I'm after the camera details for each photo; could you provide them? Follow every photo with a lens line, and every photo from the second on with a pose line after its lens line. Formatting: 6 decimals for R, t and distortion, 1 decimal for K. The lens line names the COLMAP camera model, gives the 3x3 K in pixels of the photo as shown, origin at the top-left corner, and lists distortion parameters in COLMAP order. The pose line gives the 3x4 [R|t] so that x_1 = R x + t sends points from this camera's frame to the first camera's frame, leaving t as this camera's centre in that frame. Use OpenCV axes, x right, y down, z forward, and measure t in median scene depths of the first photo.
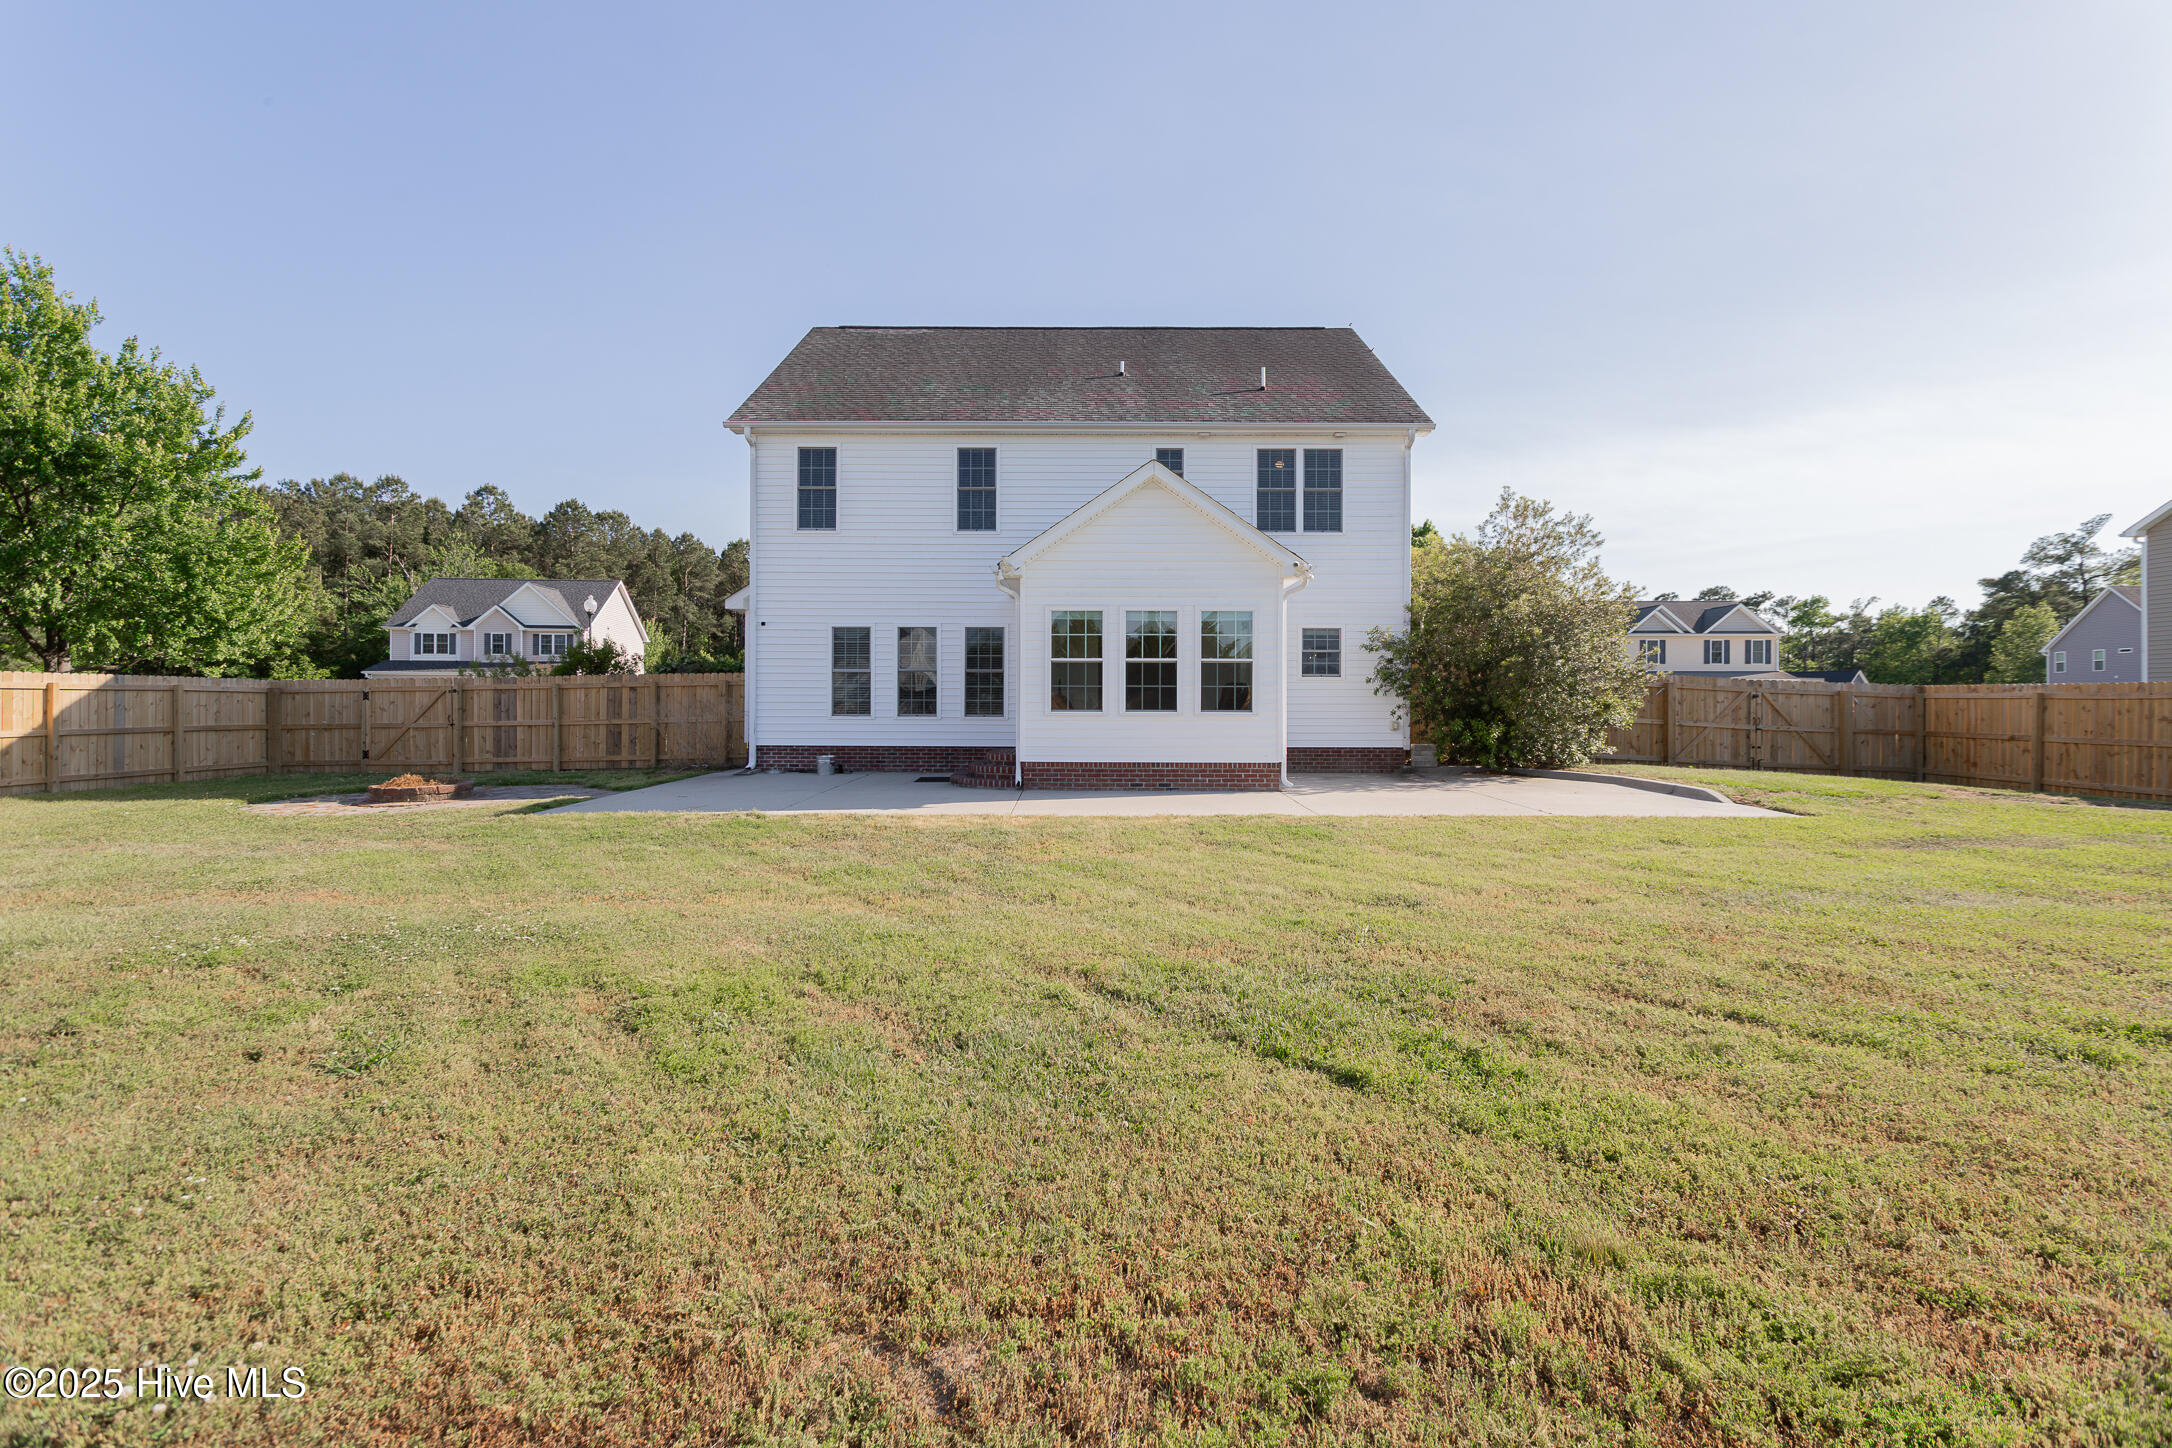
lens RADIAL K [[1023.3, 0, 1086.7], [0, 1023.3, 705.6], [0, 0, 1]] dist [0.006386, 0.000527]
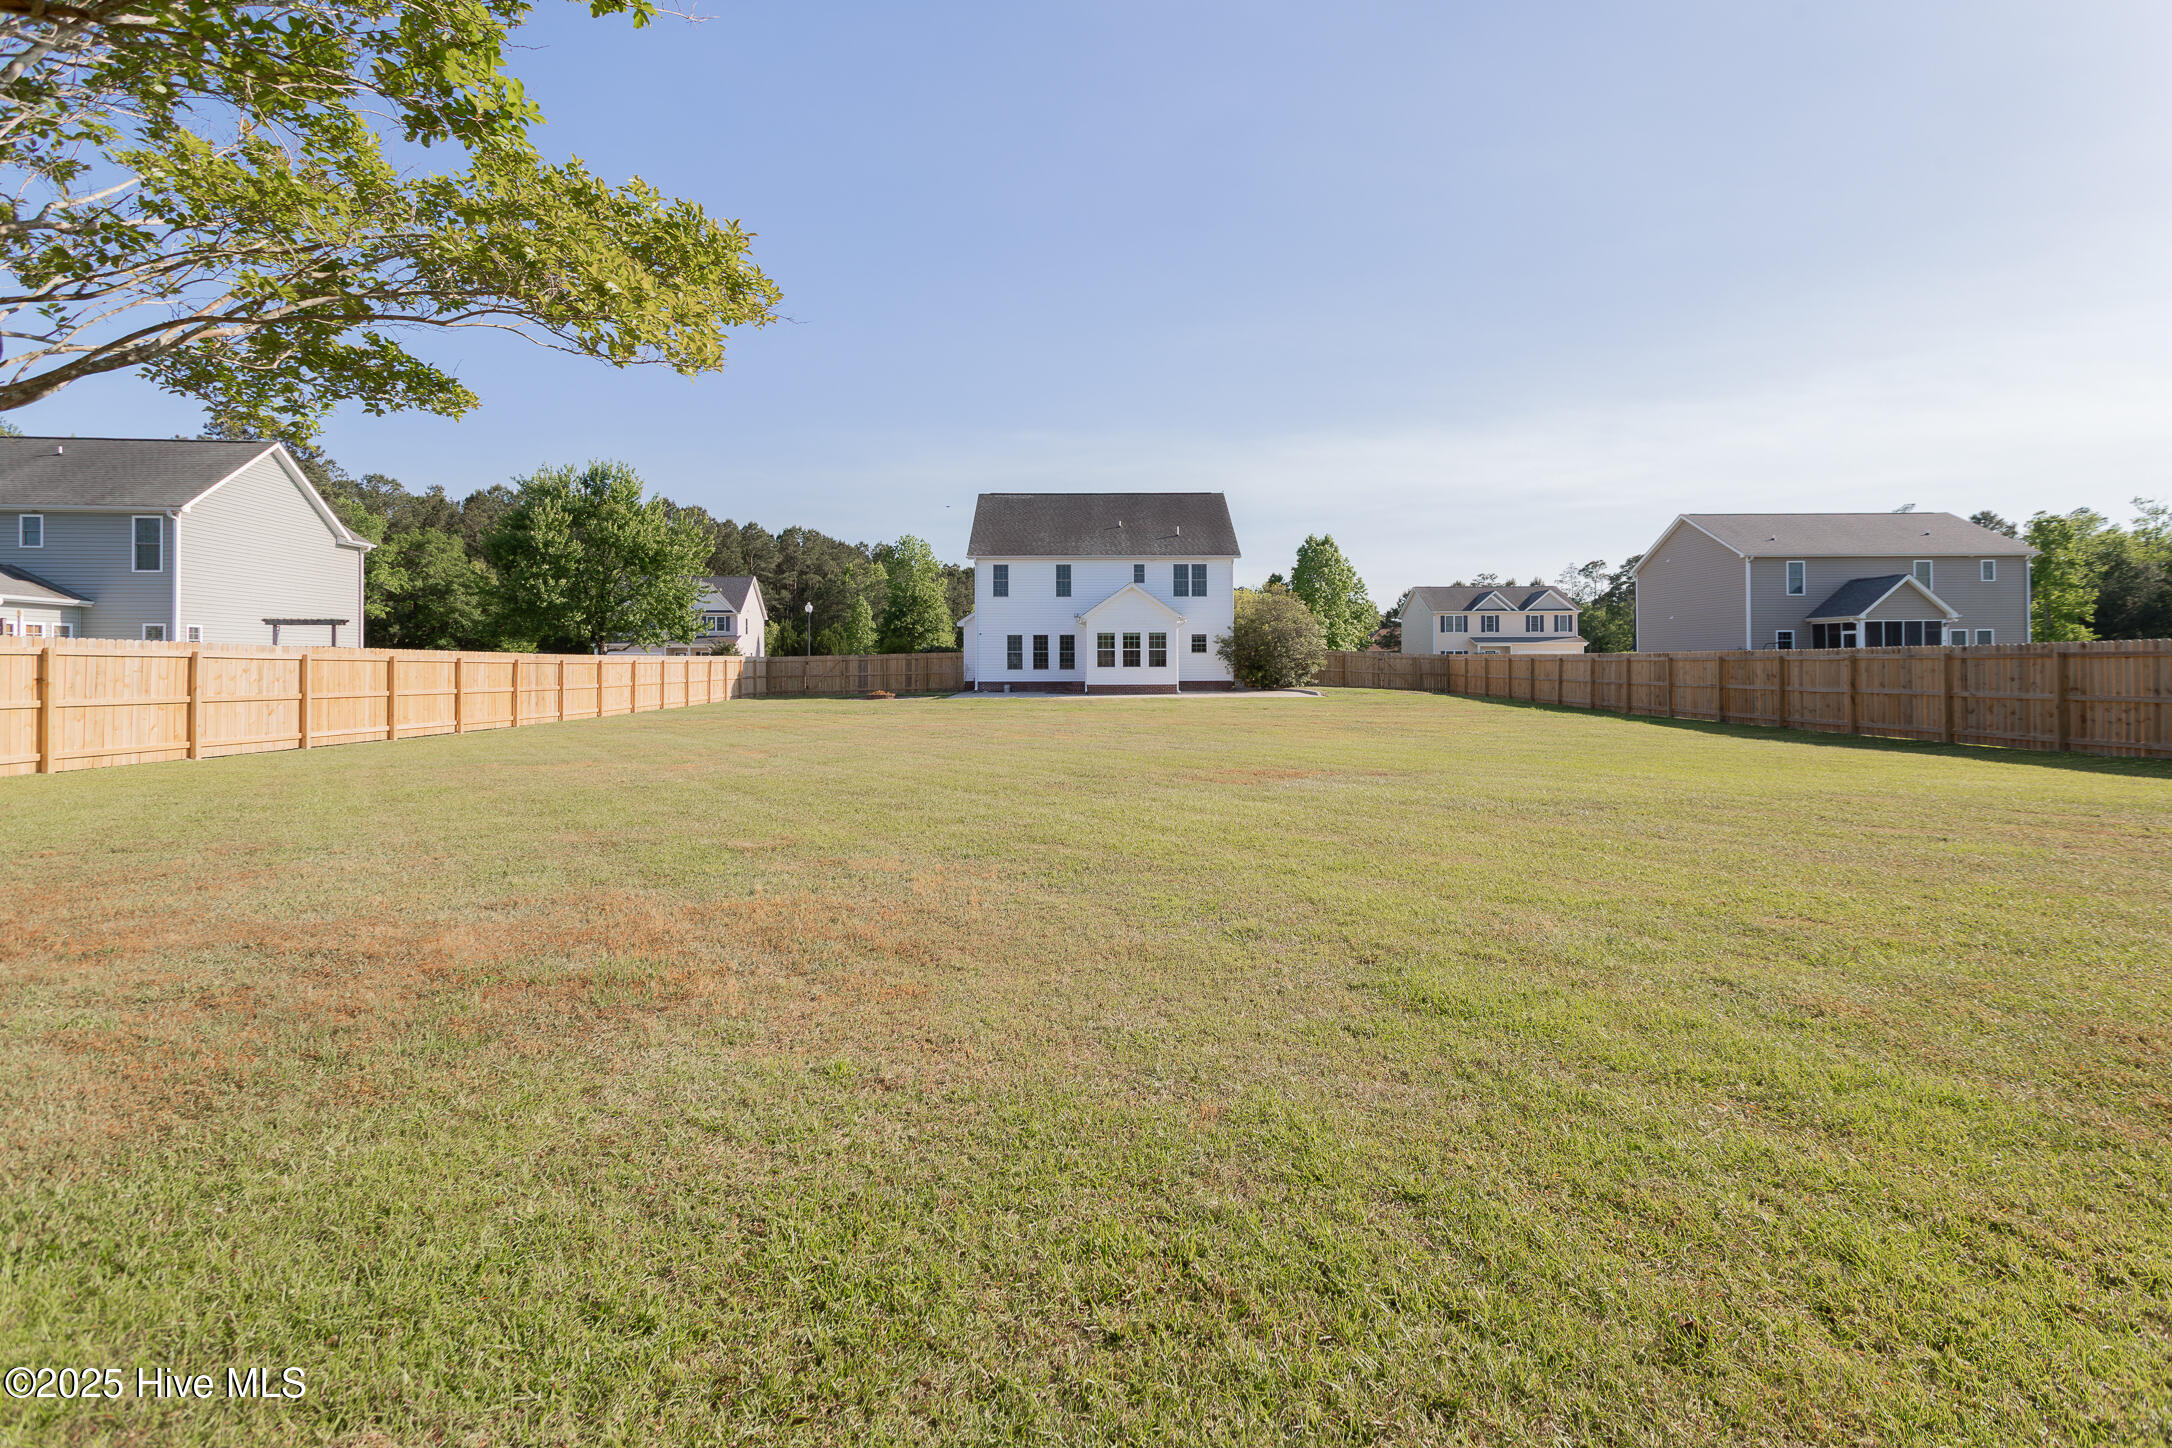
lens RADIAL K [[1045.0, 0, 1083.1], [0, 1045.0, 661.3], [0, 0, 1]] dist [0.011628, 0.000409]
pose [[0.999962, -0.006830, 0.005447, -0.074504], [0.006840, 0.999975, -0.001863, -0.004947], [-0.005434, 0.001900, 0.999983, -1.603715]]
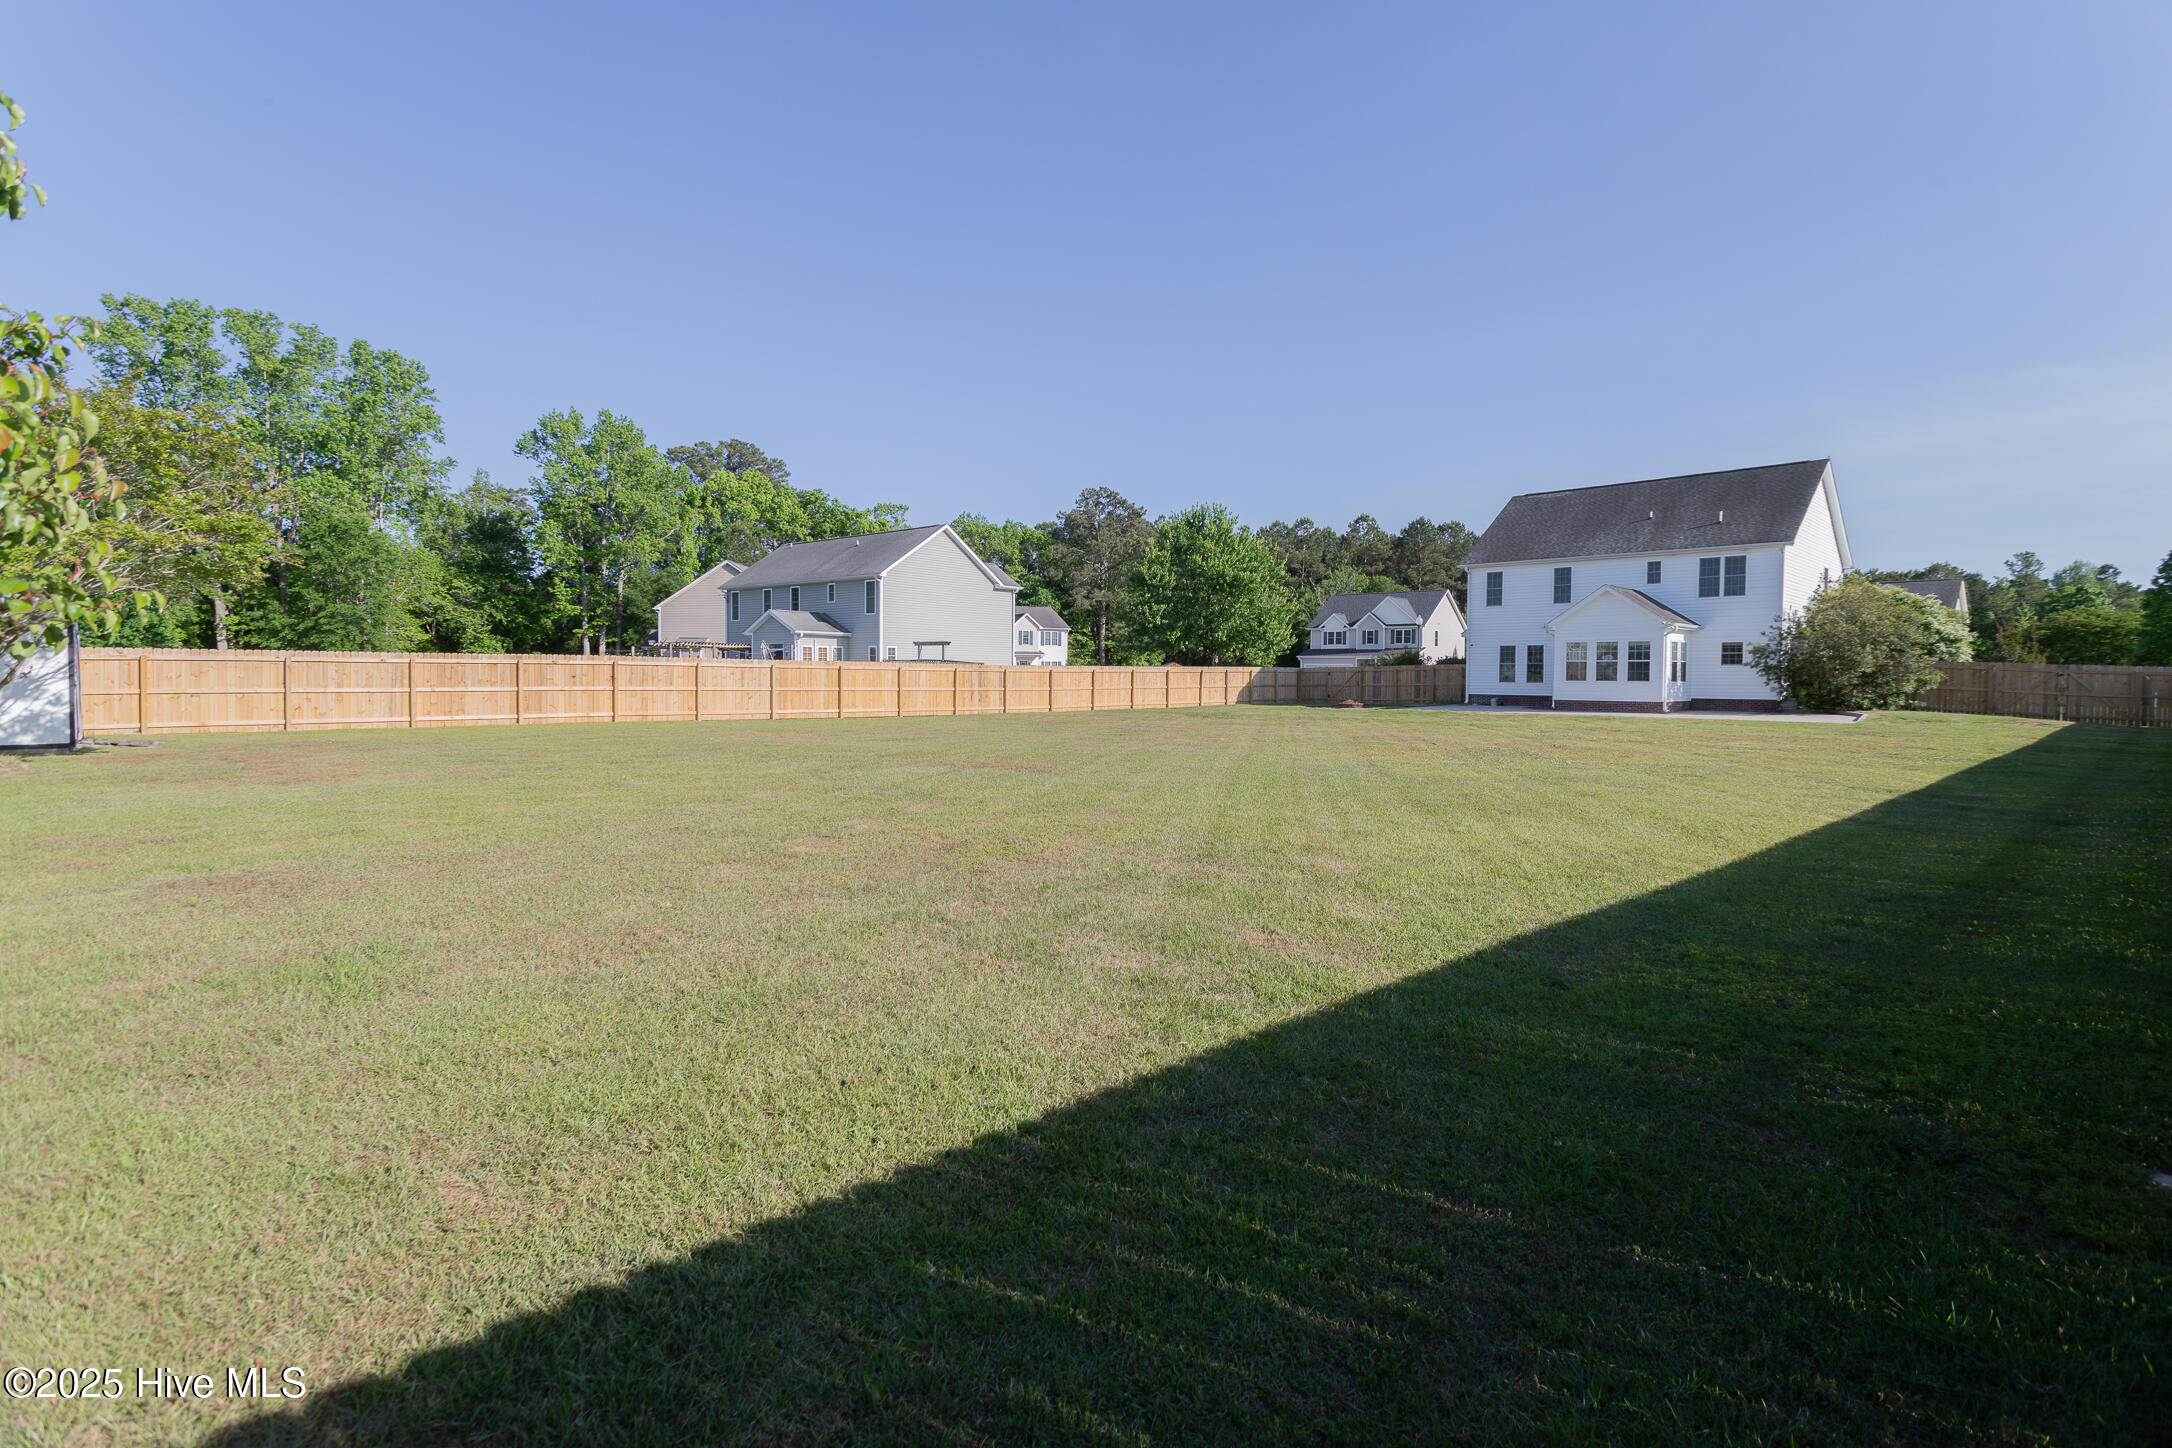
lens RADIAL K [[1023.3, 0, 1086.7], [0, 1023.3, 705.6], [0, 0, 1]] dist [0.006386, 0.000527]
pose [[0.706837, 0.023627, -0.706981, 0.779228], [-0.003720, 0.999552, 0.029686, -0.003346], [0.707366, -0.018353, 0.706609, -1.411478]]
